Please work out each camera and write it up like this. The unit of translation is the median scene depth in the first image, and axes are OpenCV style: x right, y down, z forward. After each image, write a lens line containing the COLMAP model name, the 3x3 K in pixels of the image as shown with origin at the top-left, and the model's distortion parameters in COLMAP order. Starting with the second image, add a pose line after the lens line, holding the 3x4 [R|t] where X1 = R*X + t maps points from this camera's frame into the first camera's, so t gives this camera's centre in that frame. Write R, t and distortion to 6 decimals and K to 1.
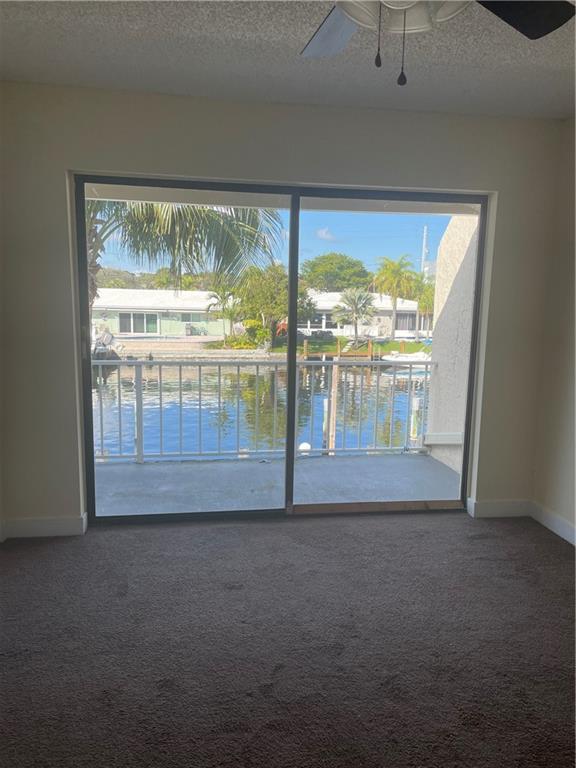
lens RADIAL K [[598.1, 0, 303.2], [0, 598.1, 387.6], [0, 0, 1]] dist [0.104608, -0.135335]
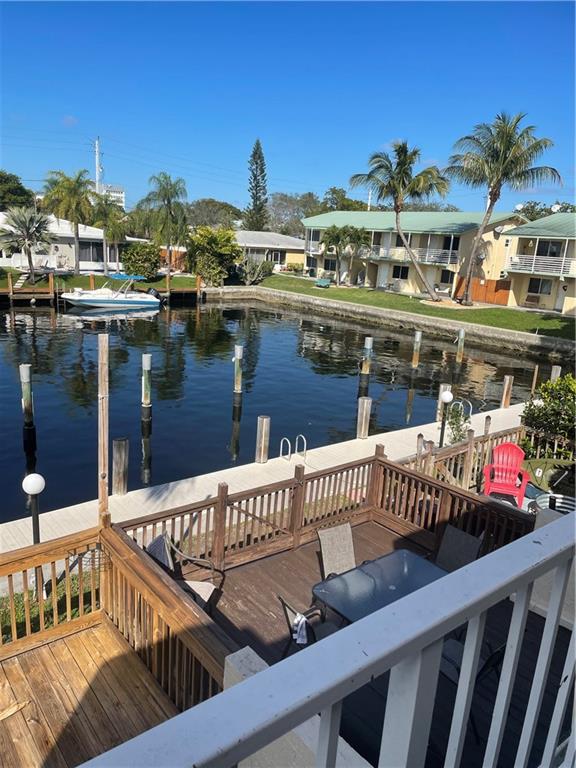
lens RADIAL K [[580.1, 0, 284.6], [0, 580.1, 386.7], [0, 0, 1]] dist [0.089035, -0.116003]
pose [[0.869023, -0.091589, 0.486221, -0.016060], [0.032496, 0.991161, 0.128623, -0.016815], [-0.493703, -0.095976, 0.864318, 0.114891]]
